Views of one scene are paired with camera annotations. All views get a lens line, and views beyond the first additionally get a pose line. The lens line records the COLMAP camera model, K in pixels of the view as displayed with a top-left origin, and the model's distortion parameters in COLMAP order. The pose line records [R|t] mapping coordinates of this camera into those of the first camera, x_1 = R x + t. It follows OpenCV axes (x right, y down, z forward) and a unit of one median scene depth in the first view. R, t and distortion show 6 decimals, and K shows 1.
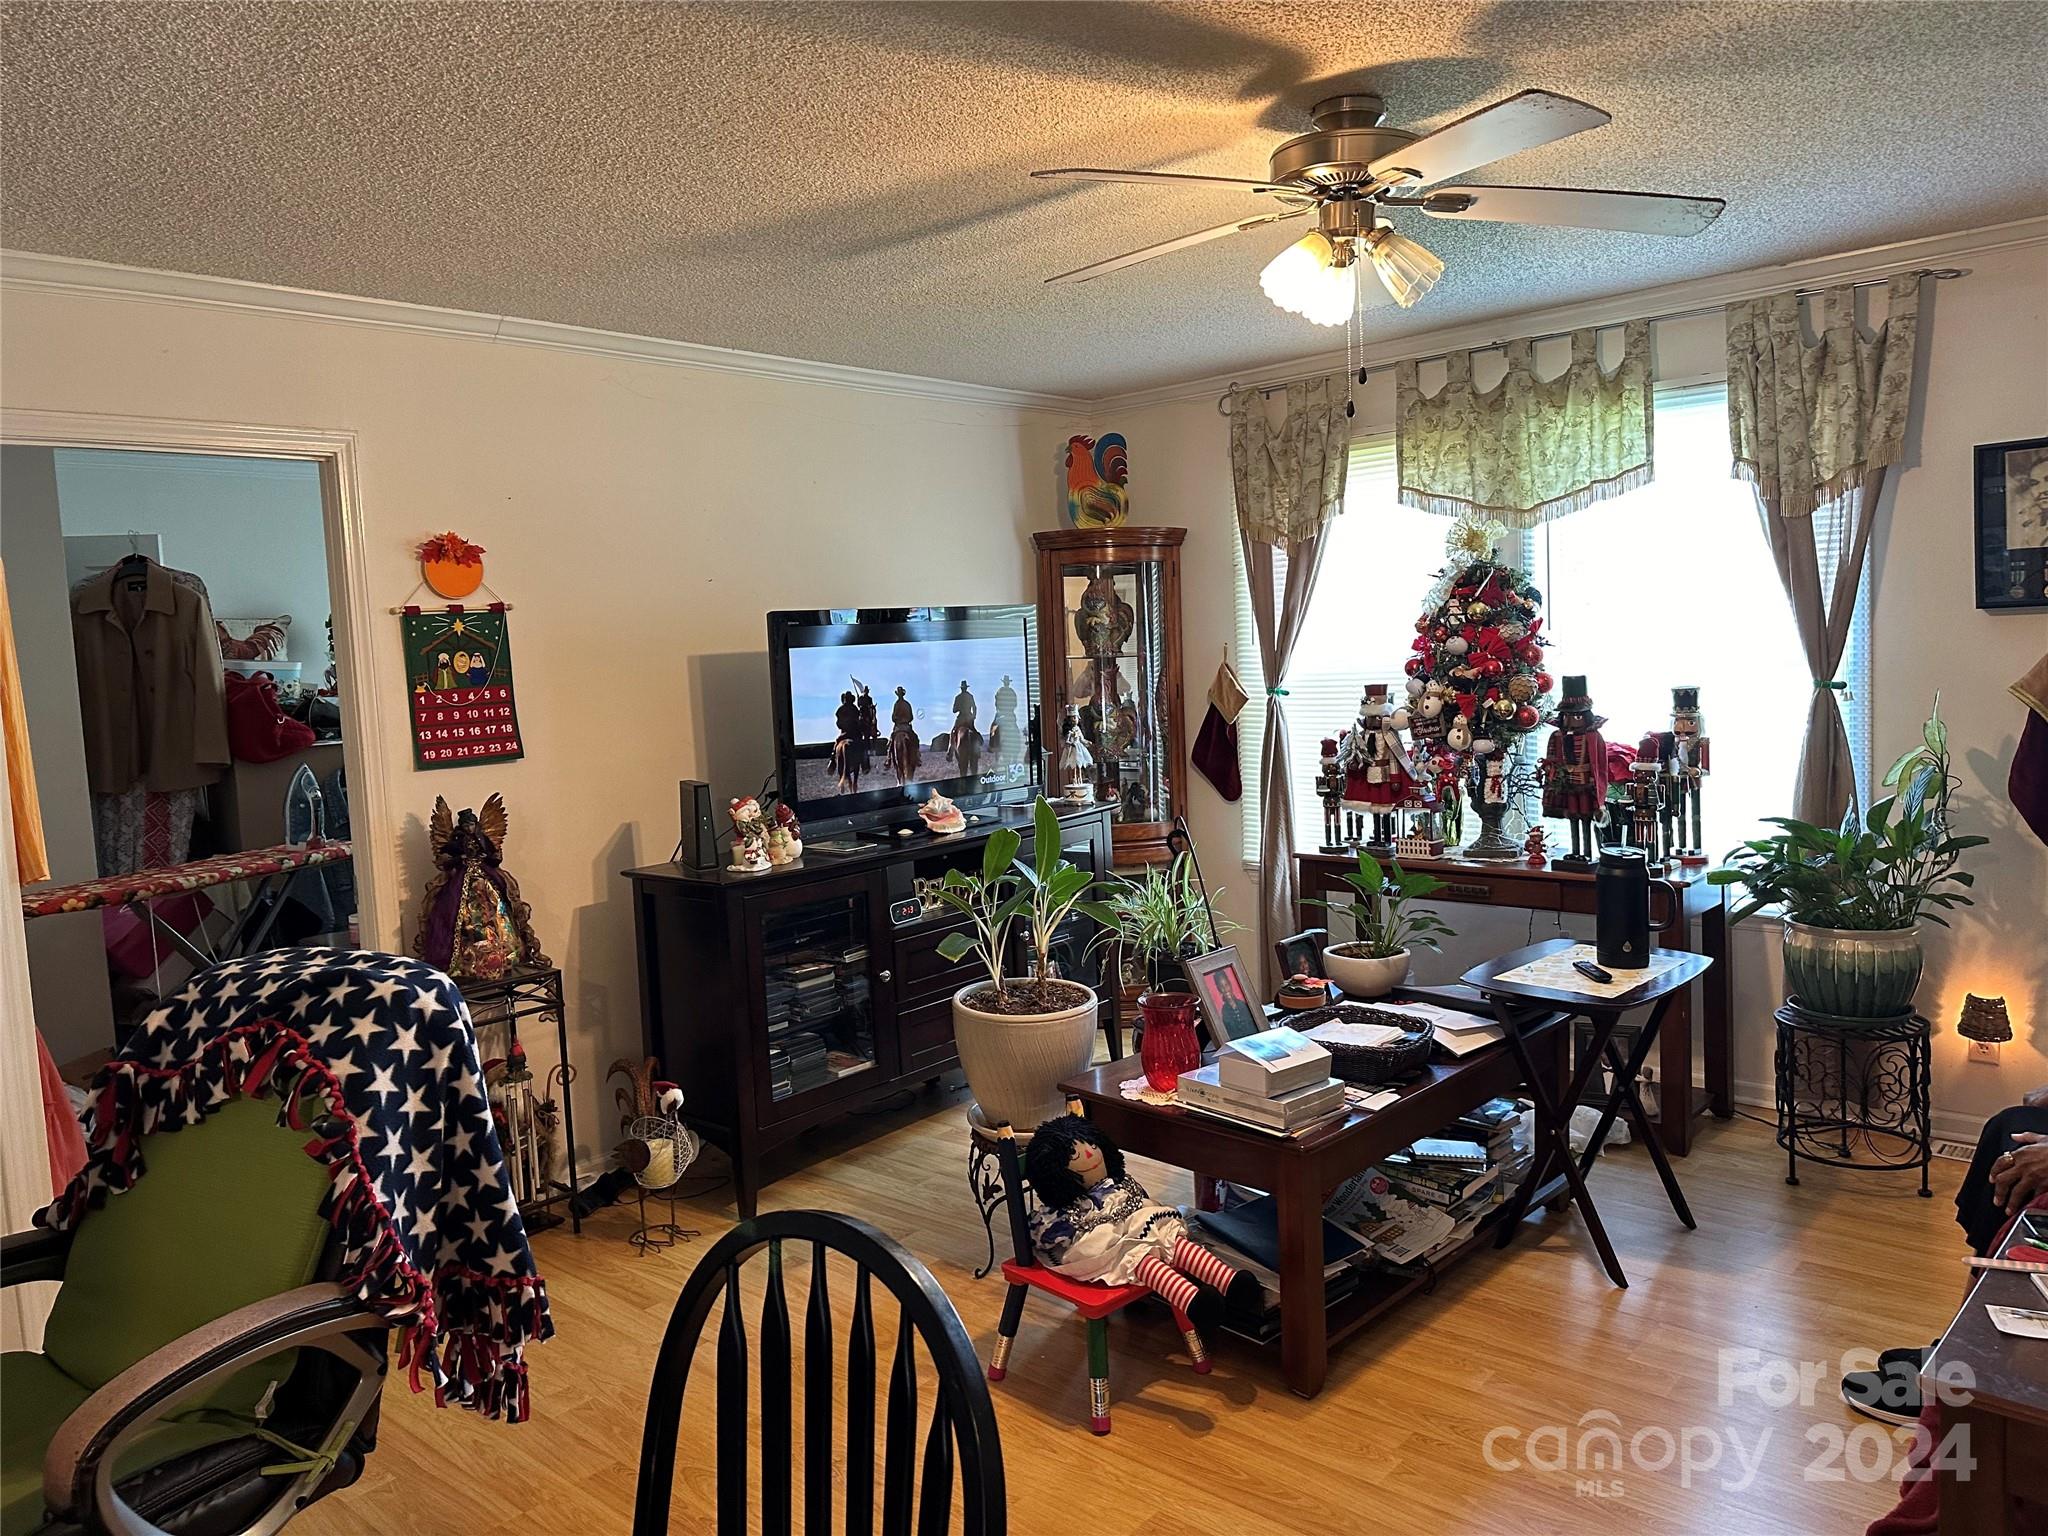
lens RADIAL K [[1416.8, 0, 1018.1], [0, 1416.8, 754.2], [0, 0, 1]] dist [0.101240, -0.147390]
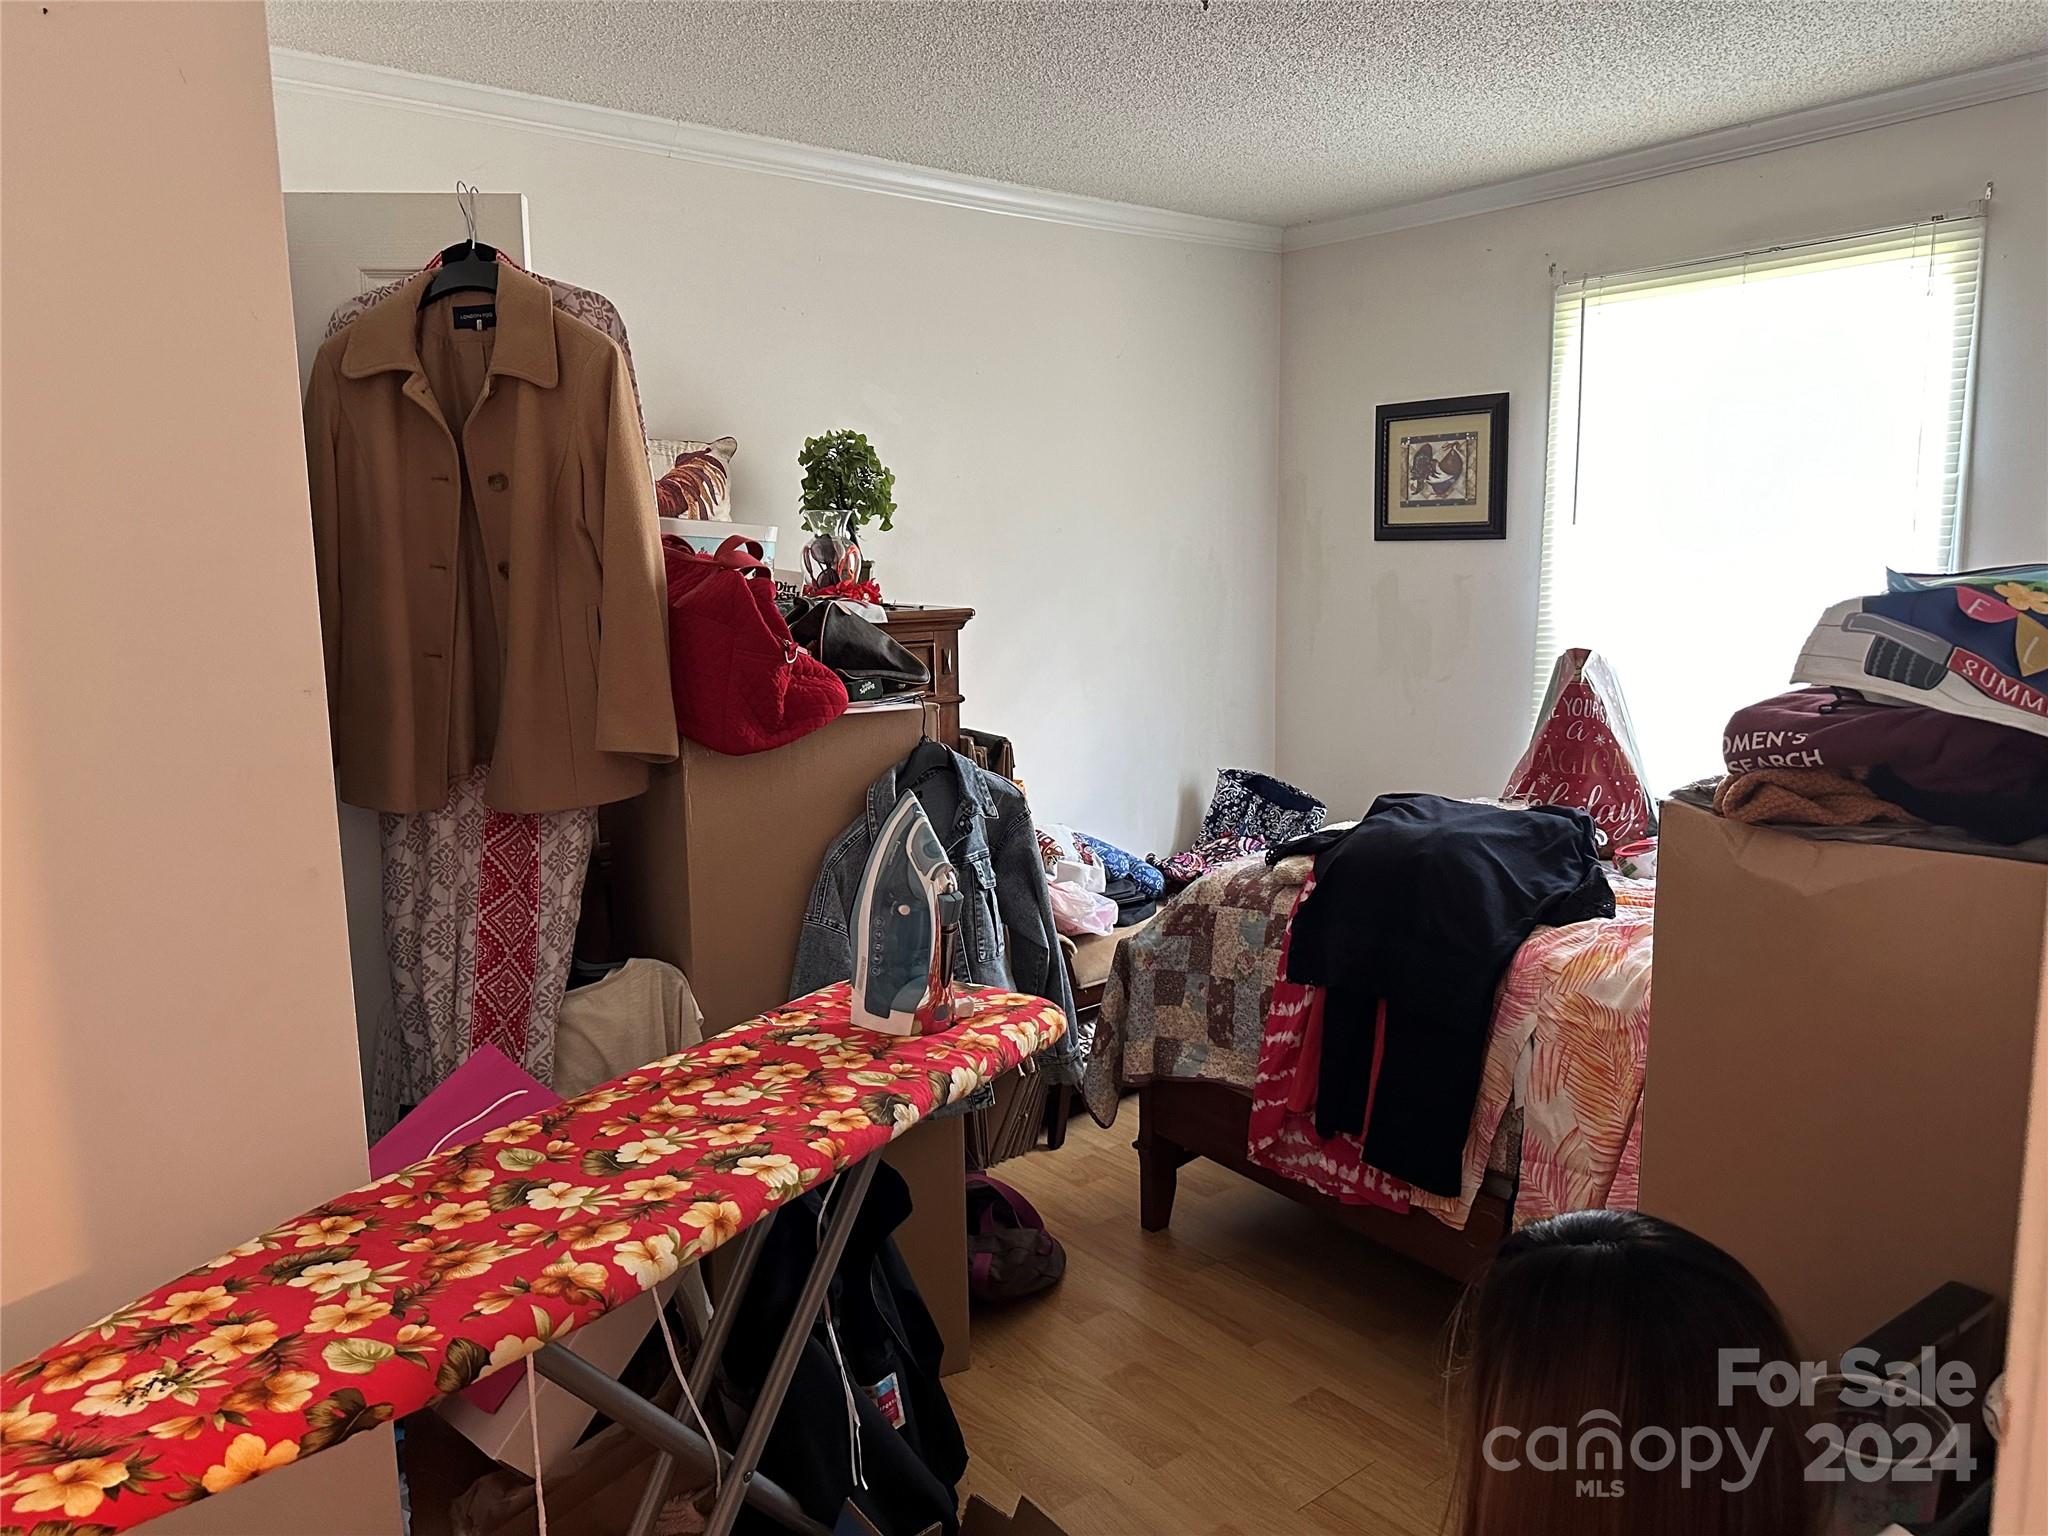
lens RADIAL K [[1408.1, 0, 1012.2], [0, 1408.1, 763.7], [0, 0, 1]] dist [0.064881, -0.130719]
pose [[0.985309, 0.056117, -0.161299, -0.383888], [-0.045133, 0.996457, 0.070973, -0.024044], [0.164710, -0.062650, 0.984350, 0.612335]]
